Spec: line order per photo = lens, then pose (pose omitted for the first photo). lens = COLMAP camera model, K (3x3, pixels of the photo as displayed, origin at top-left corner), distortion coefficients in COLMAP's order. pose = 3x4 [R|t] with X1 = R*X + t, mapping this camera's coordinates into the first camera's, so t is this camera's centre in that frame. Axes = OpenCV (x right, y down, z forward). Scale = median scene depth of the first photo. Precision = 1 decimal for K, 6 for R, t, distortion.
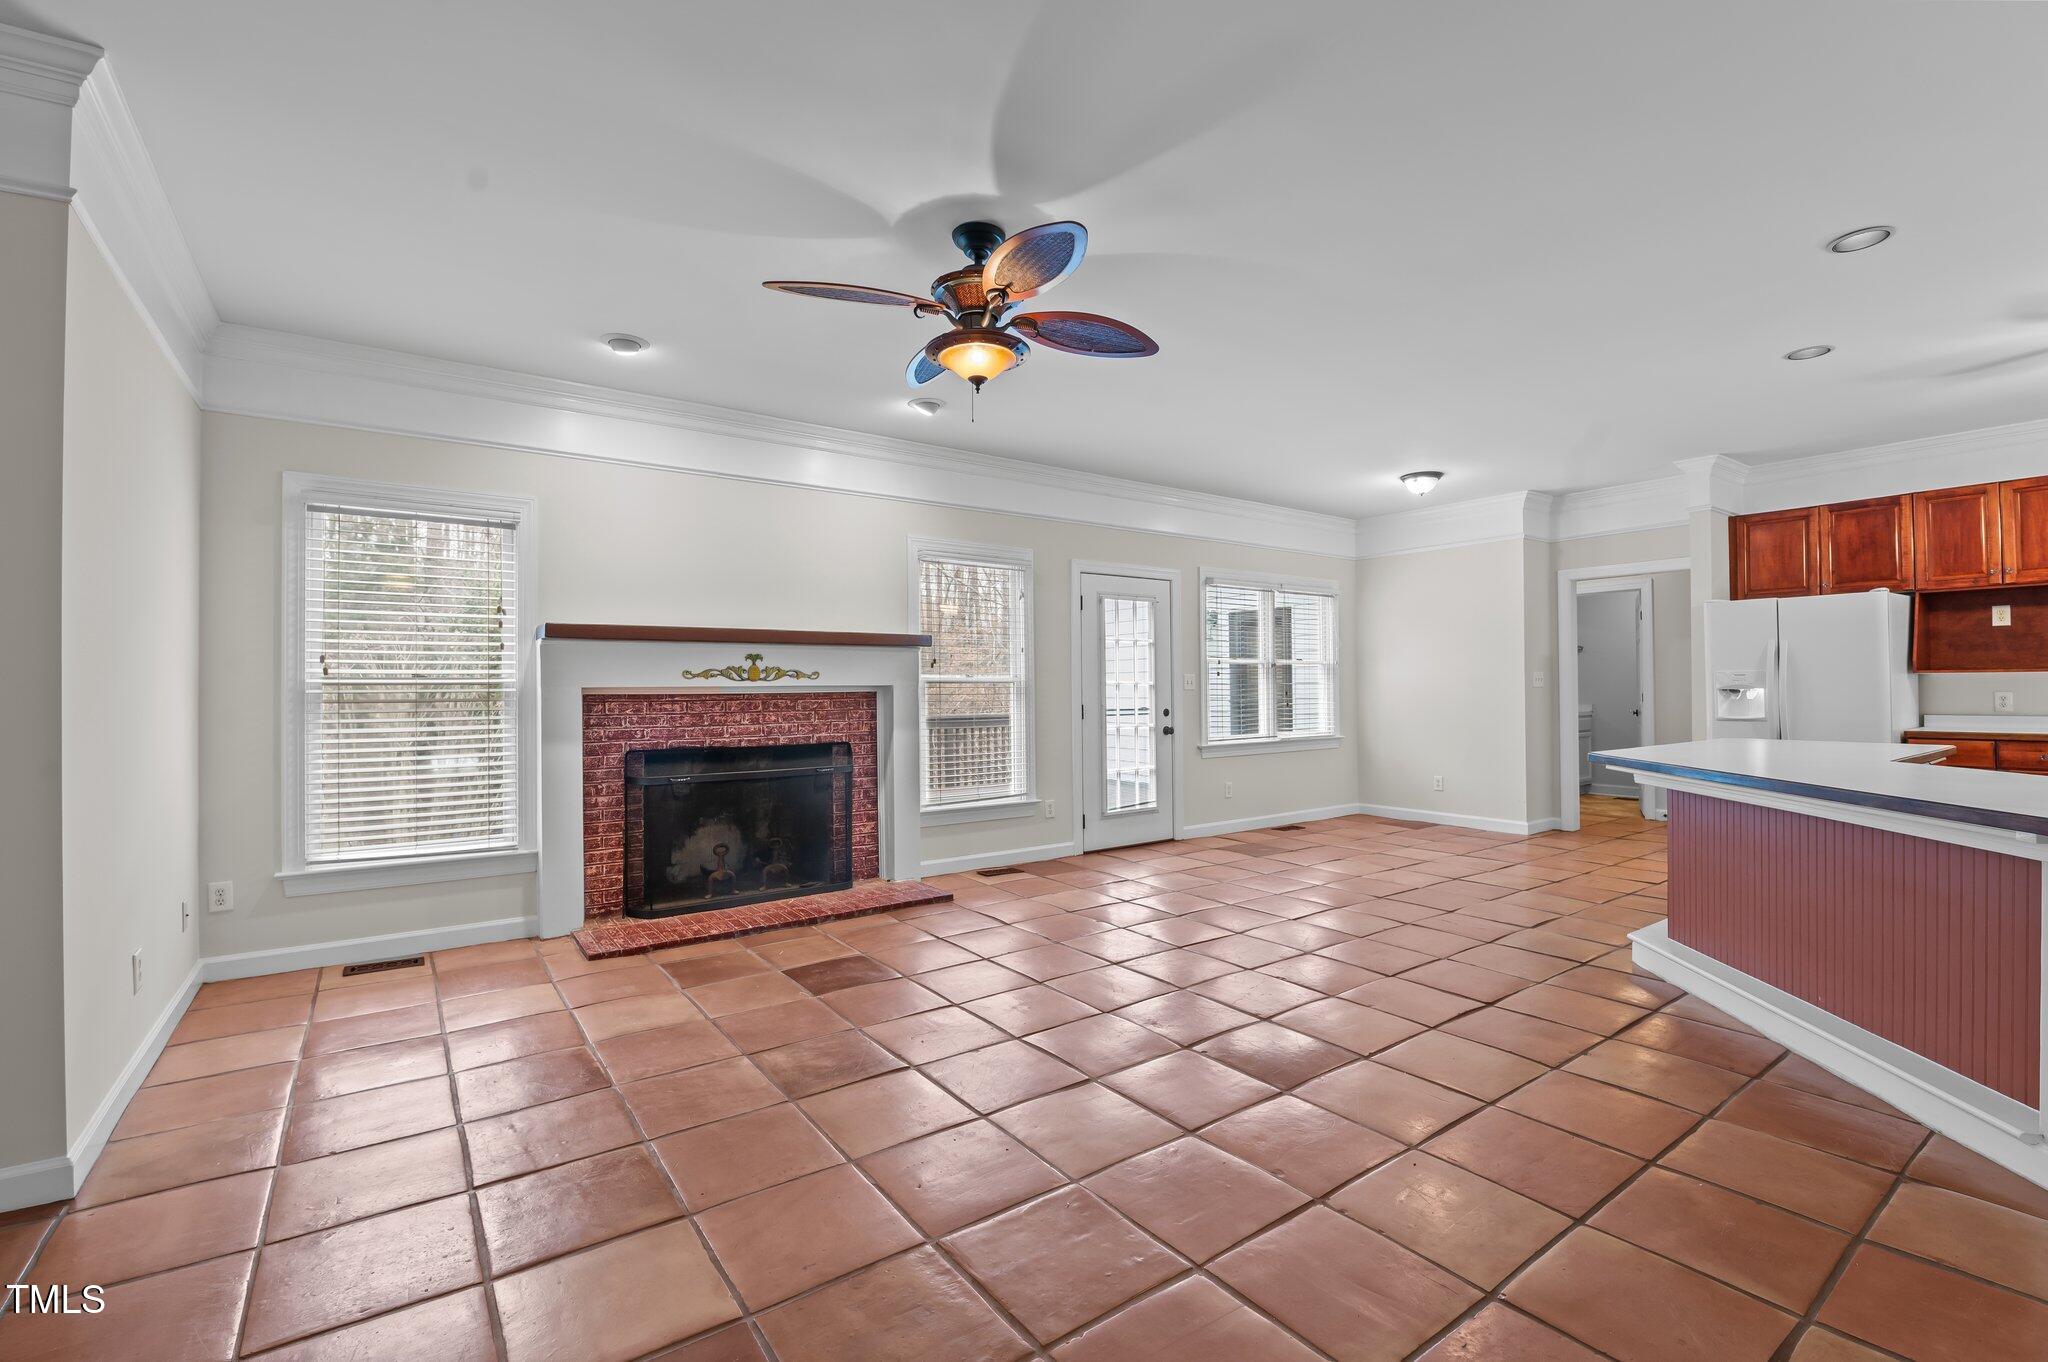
lens RADIAL K [[891.3, 0, 1012.8], [0, 891.3, 681.3], [0, 0, 1]] dist [-0.022435, -0.000360]
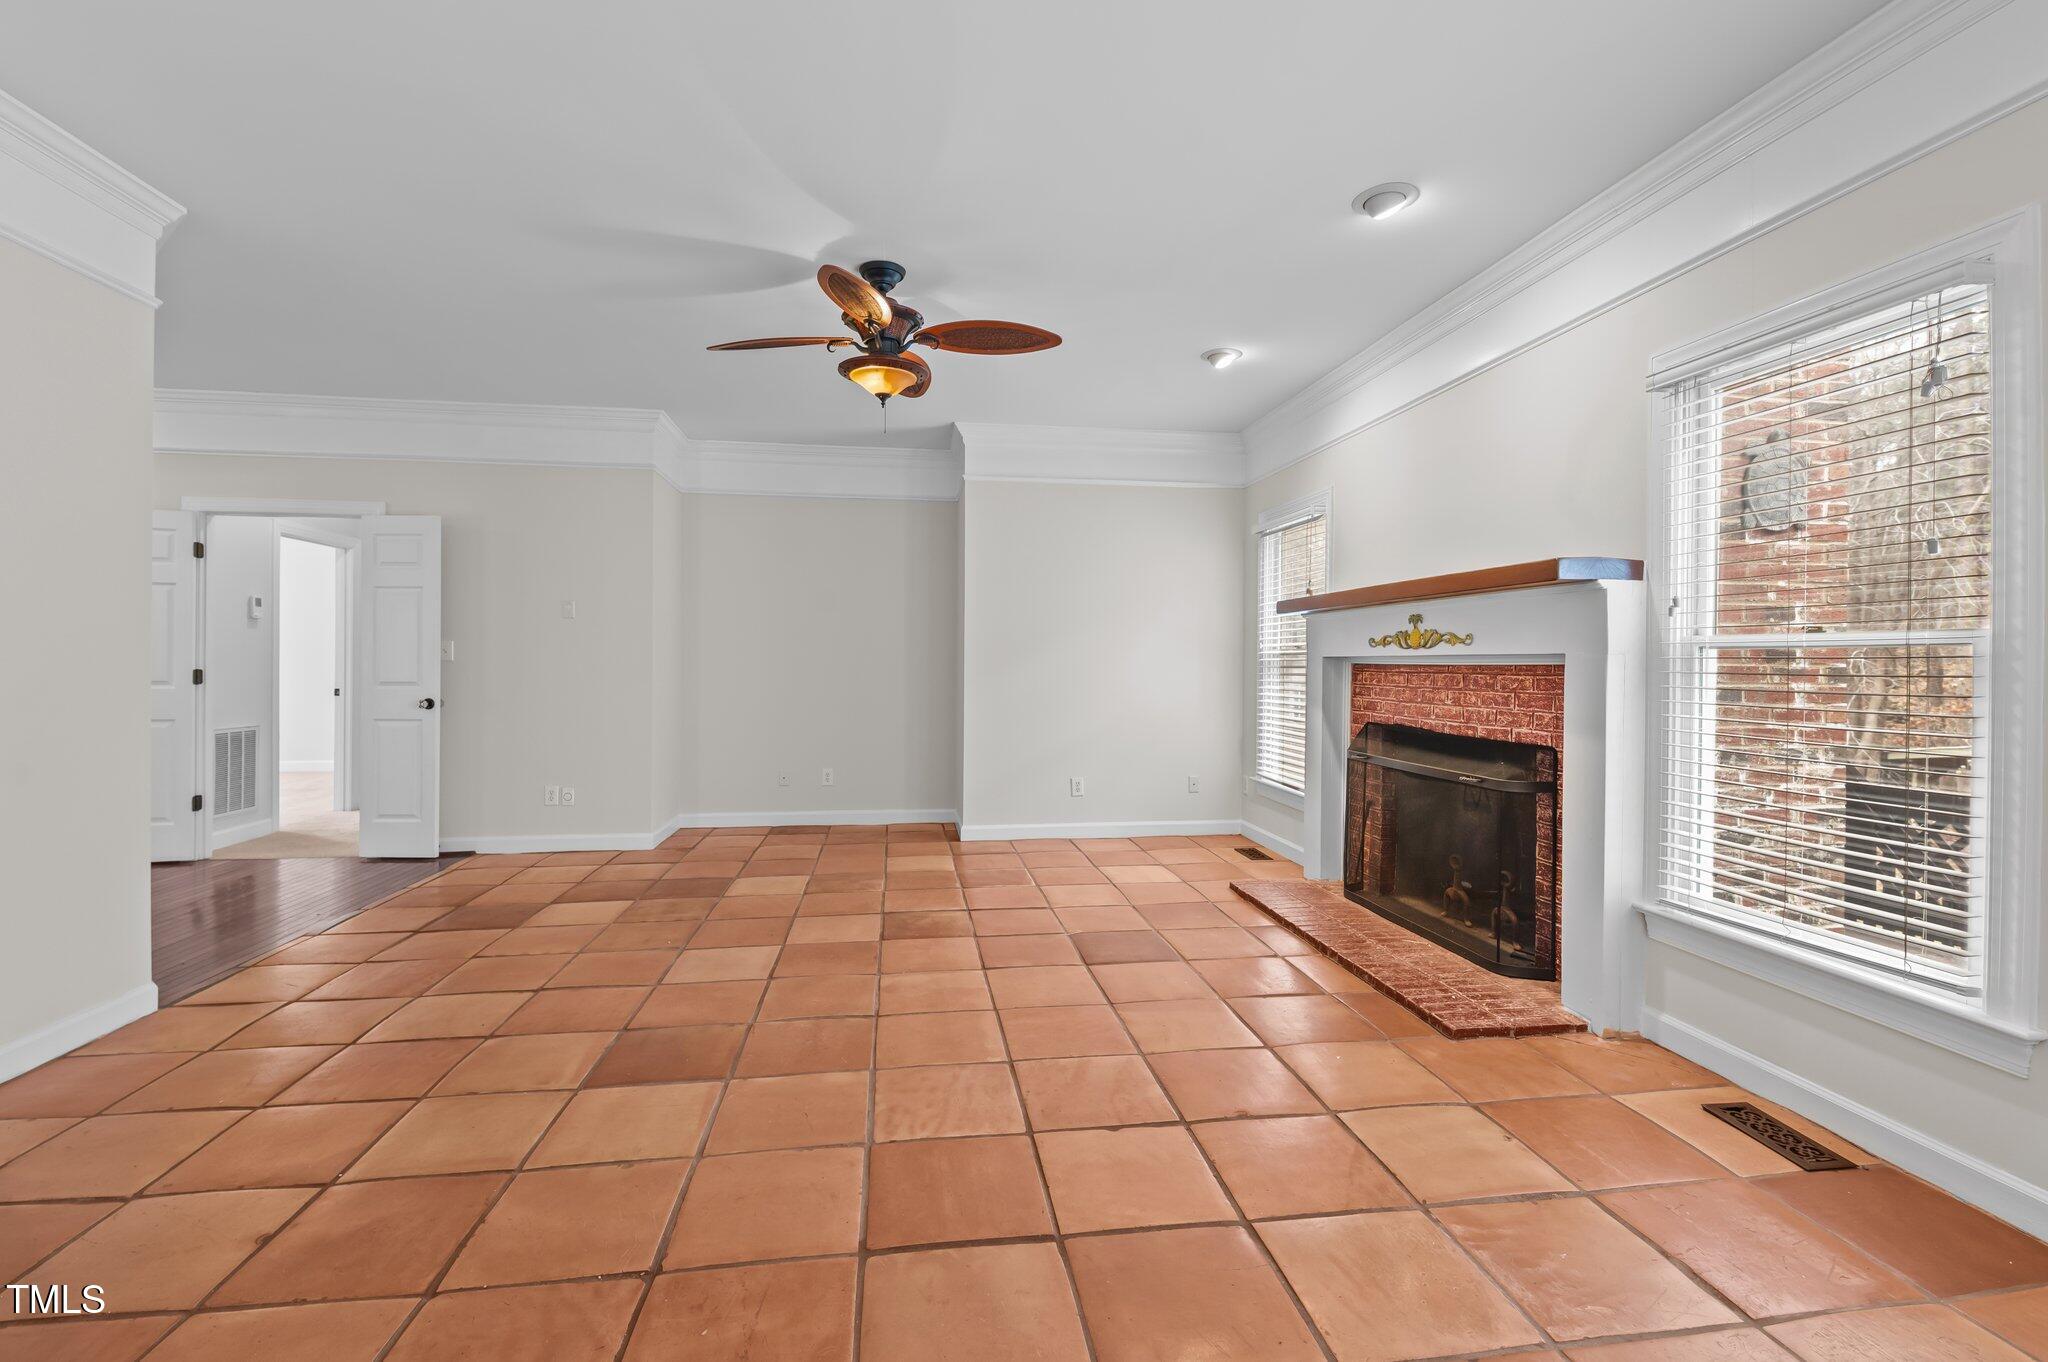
lens RADIAL K [[878.3, 0, 1014.4], [0, 878.3, 663.5], [0, 0, 1]] dist [0.017461, -0.011524]
pose [[-0.463939, 0.009242, -0.885819, 0.537979], [0.006793, 0.999953, 0.006876, 0.004608], [0.885841, -0.002827, -0.463980, 0.994679]]
